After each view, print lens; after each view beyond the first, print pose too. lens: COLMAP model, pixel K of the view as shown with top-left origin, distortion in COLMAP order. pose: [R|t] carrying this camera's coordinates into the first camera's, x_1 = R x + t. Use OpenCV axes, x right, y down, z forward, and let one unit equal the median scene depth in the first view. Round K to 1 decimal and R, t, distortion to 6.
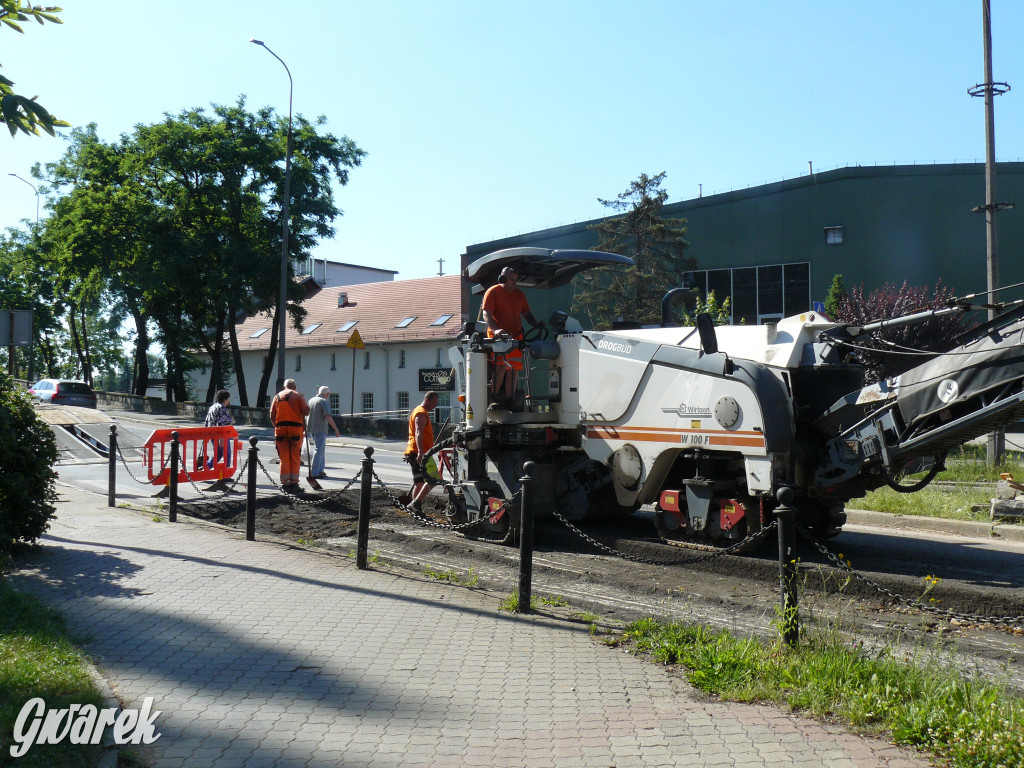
lens RADIAL K [[1177.2, 0, 510.5], [0, 1177.2, 397.2], [0, 0, 1]] dist [-0.166625, 0.249050]
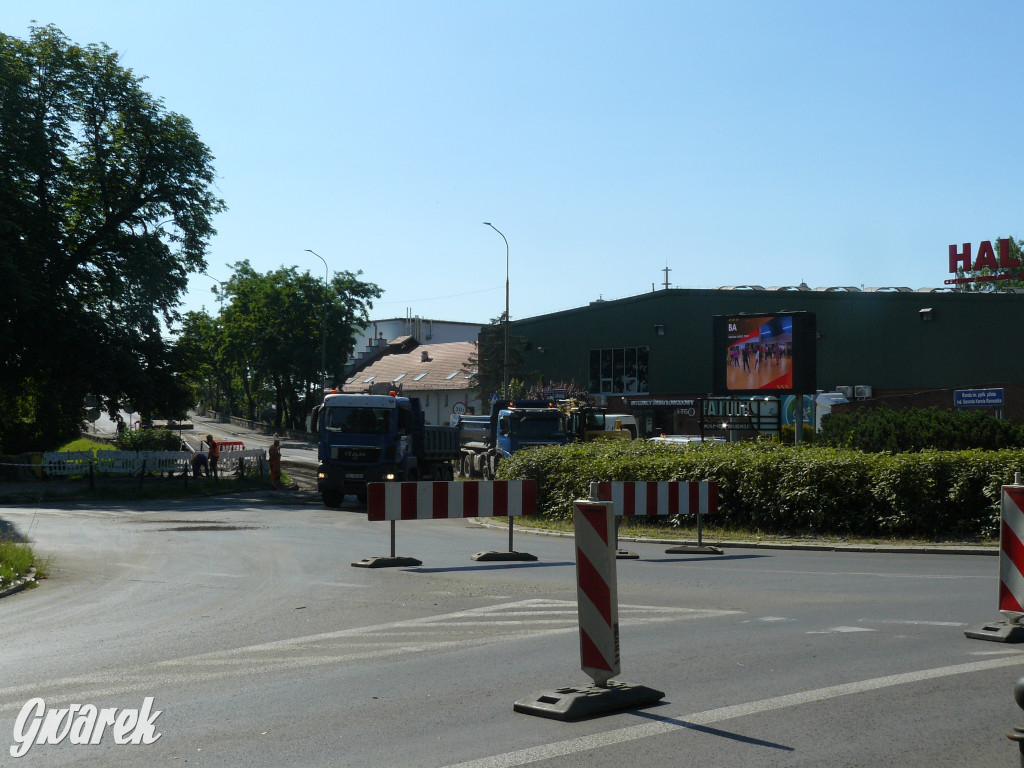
lens RADIAL K [[1622.7, 0, 493.2], [0, 1622.7, 385.6], [0, 0, 1]] dist [0.024592, 0.227384]
pose [[0.966311, -0.000098, -0.257376, 0.642917], [-0.003501, 0.999902, -0.013526, -0.029181], [0.257352, 0.013971, 0.966217, -1.287914]]
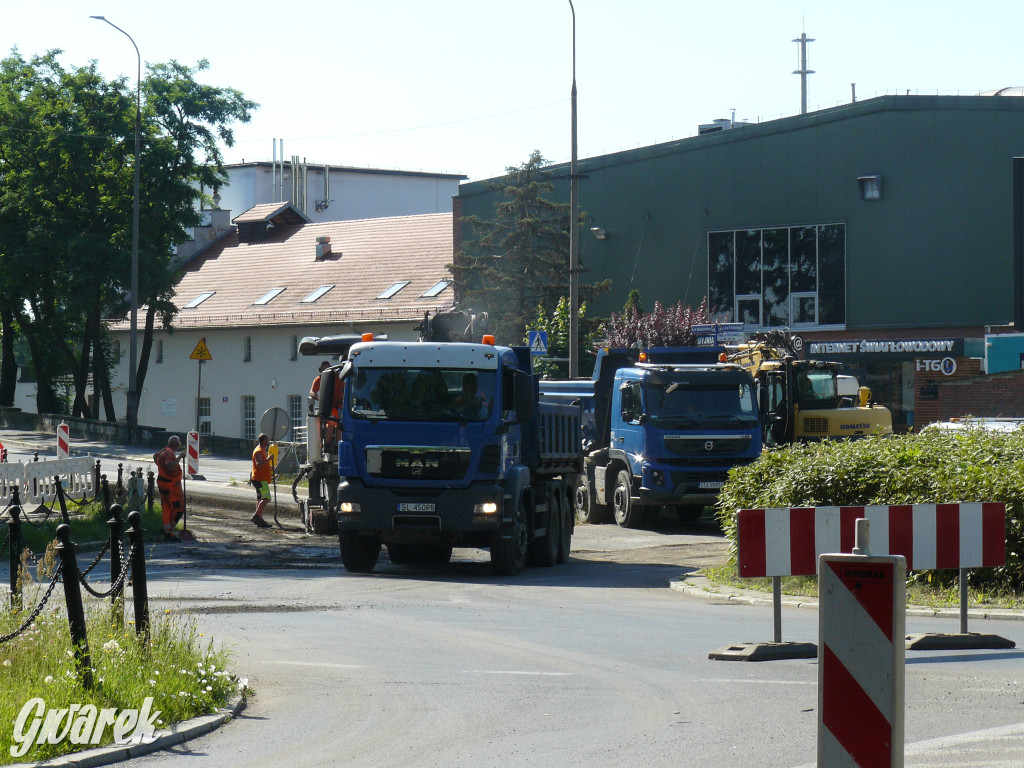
lens RADIAL K [[3792.2, 0, 512.0], [0, 3792.2, 384.0], [0, 0, 1]] dist [0.361143, -1.103724]
pose [[0.976581, -0.005095, -0.215088, 0.582273], [0.006829, 0.999950, 0.007318, -0.032495], [0.215040, -0.008616, 0.976567, -1.457601]]
